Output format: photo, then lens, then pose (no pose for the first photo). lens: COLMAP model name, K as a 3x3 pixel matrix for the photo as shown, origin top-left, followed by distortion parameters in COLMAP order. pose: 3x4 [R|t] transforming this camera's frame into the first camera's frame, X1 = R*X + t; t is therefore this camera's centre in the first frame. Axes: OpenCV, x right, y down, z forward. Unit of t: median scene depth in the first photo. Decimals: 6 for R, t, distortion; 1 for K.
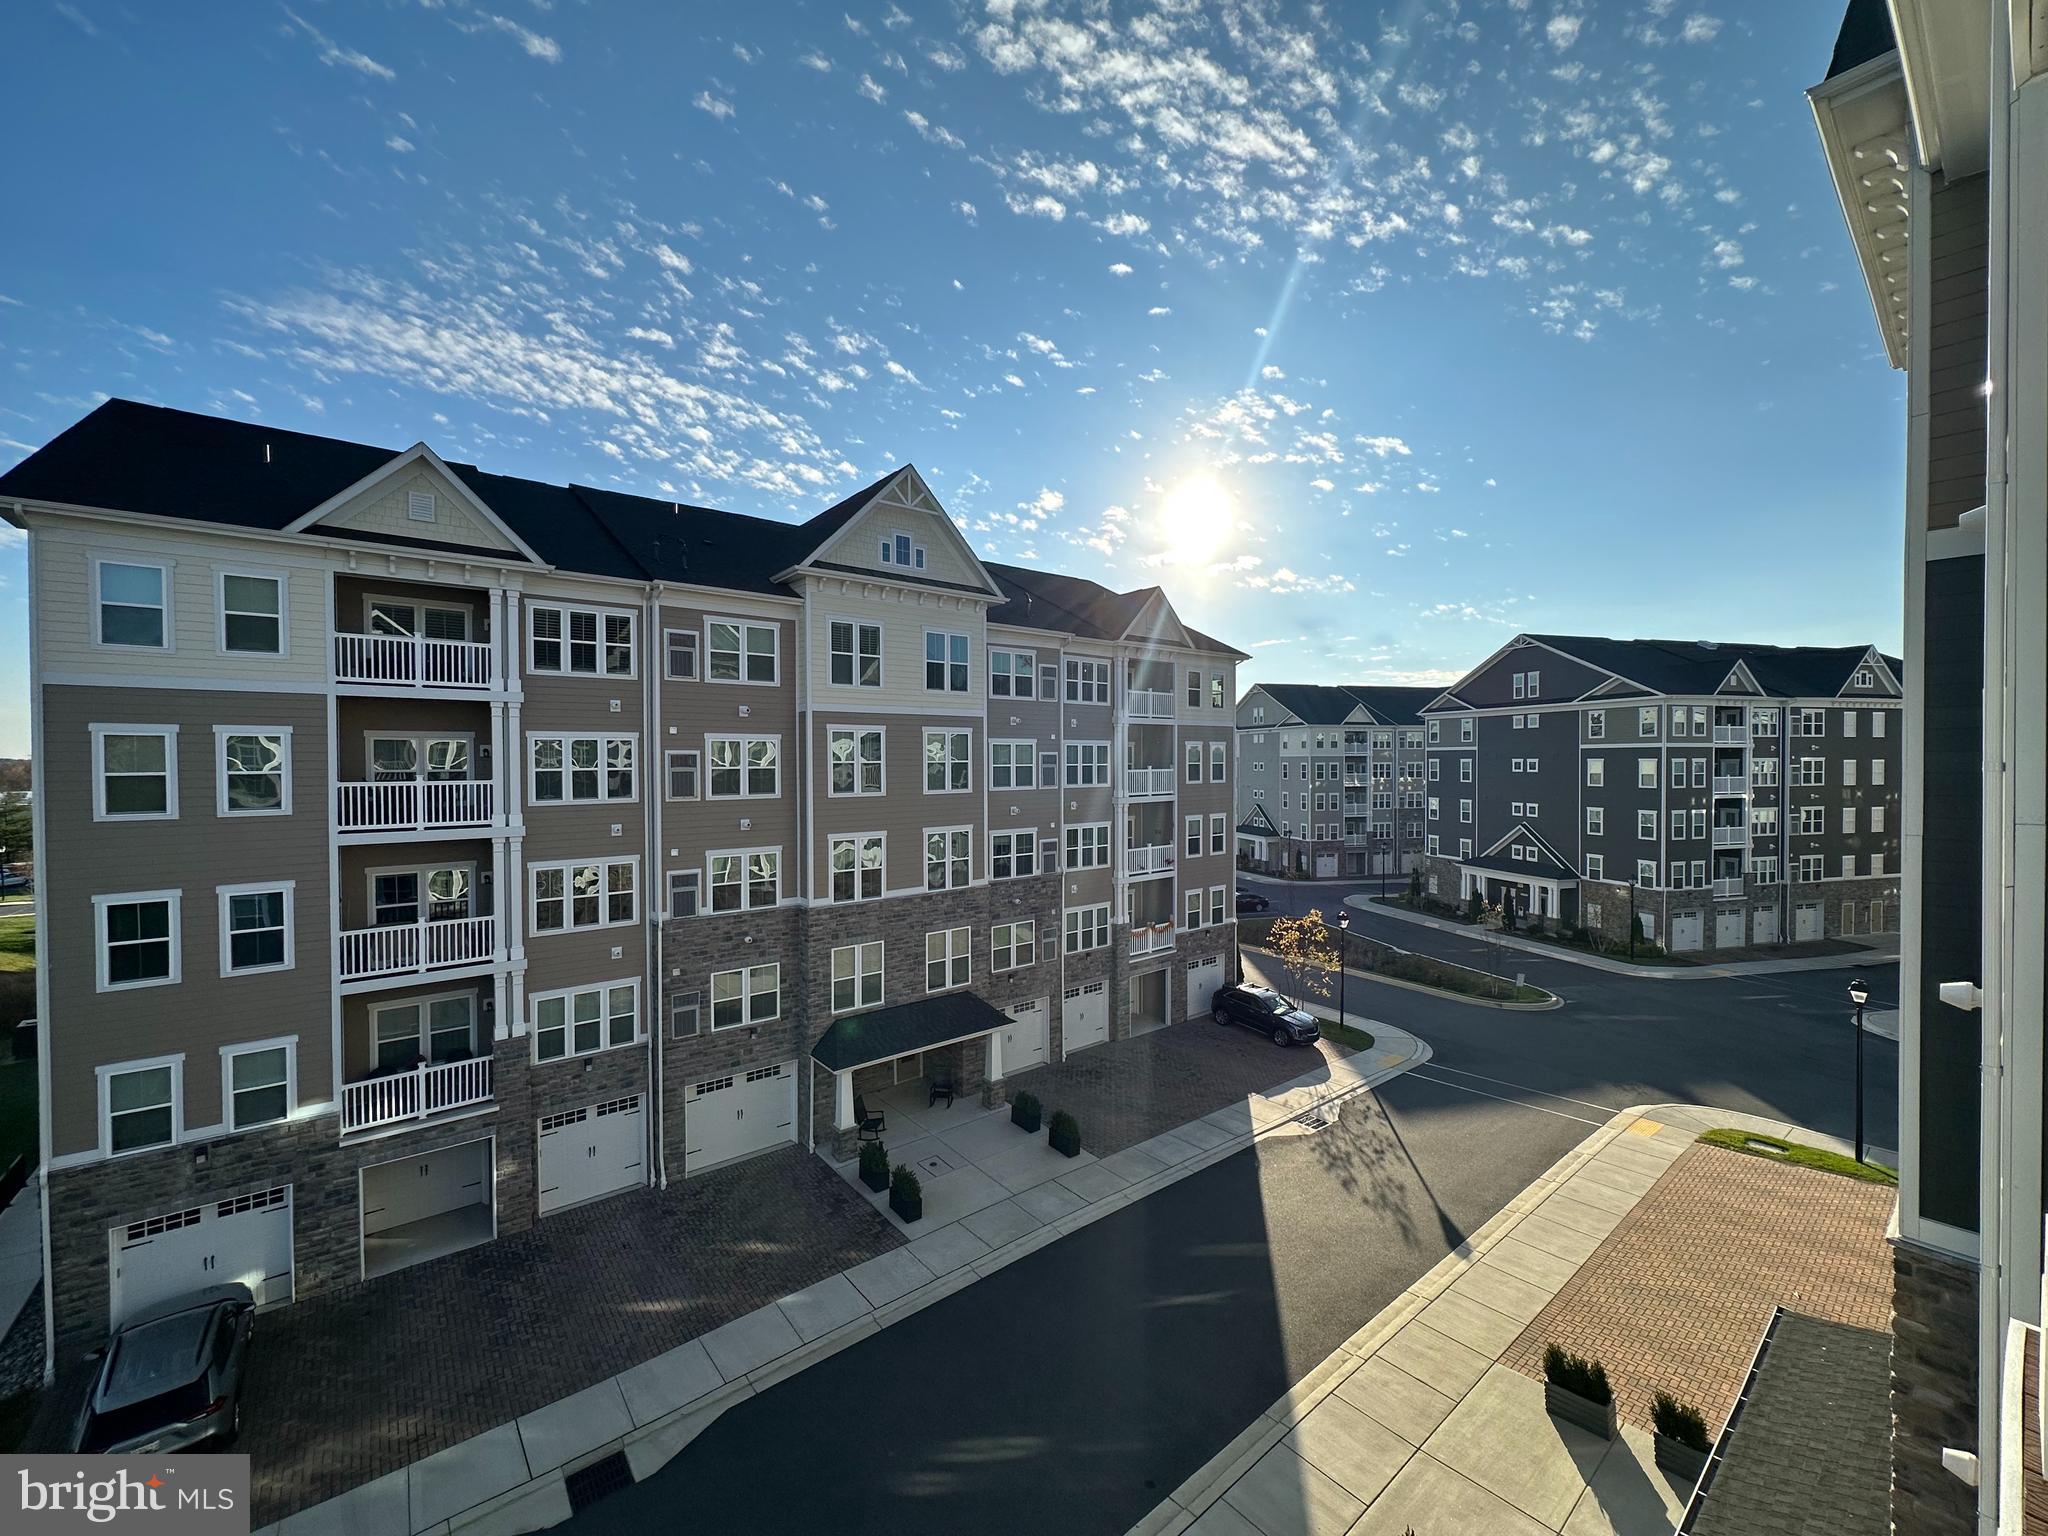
lens RADIAL K [[818.5, 0, 1024.0], [0, 818.5, 768.0], [0, 0, 1]] dist [0.000704, 0.000718]
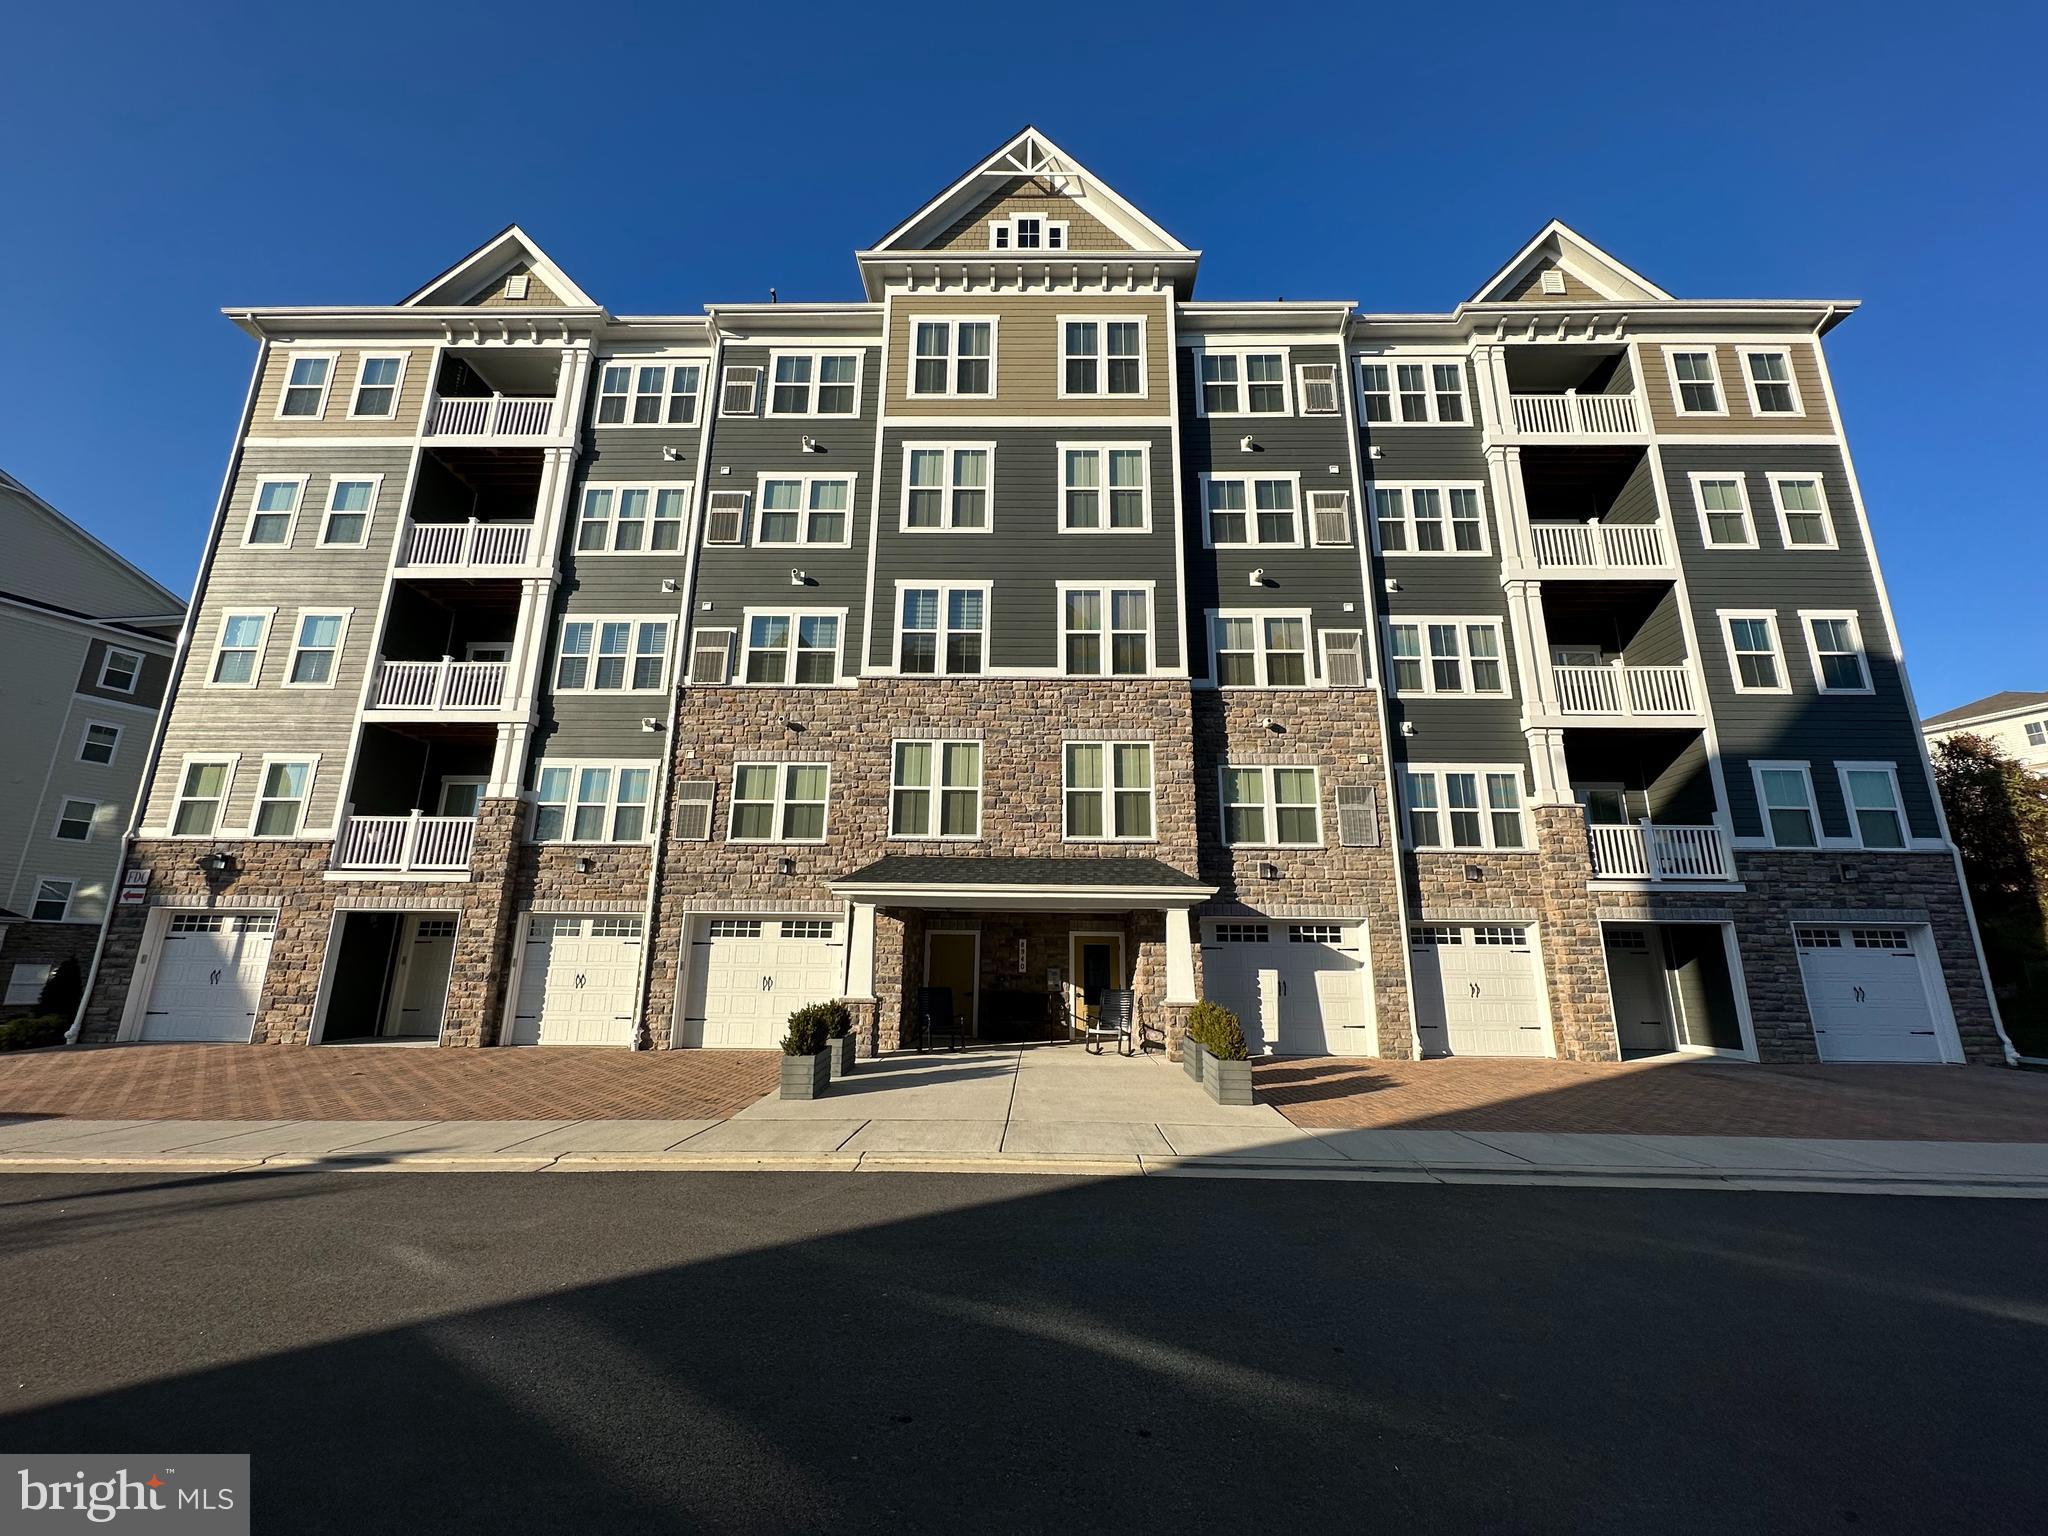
lens RADIAL K [[818.5, 0, 1024.0], [0, 818.5, 768.0], [0, 0, 1]] dist [0.000704, 0.000718]
pose [[0.765825, -0.143660, -0.626796, 0.233426], [-0.019820, 0.968989, -0.246306, 0.369460], [0.642744, 0.201050, 0.739229, 0.538567]]
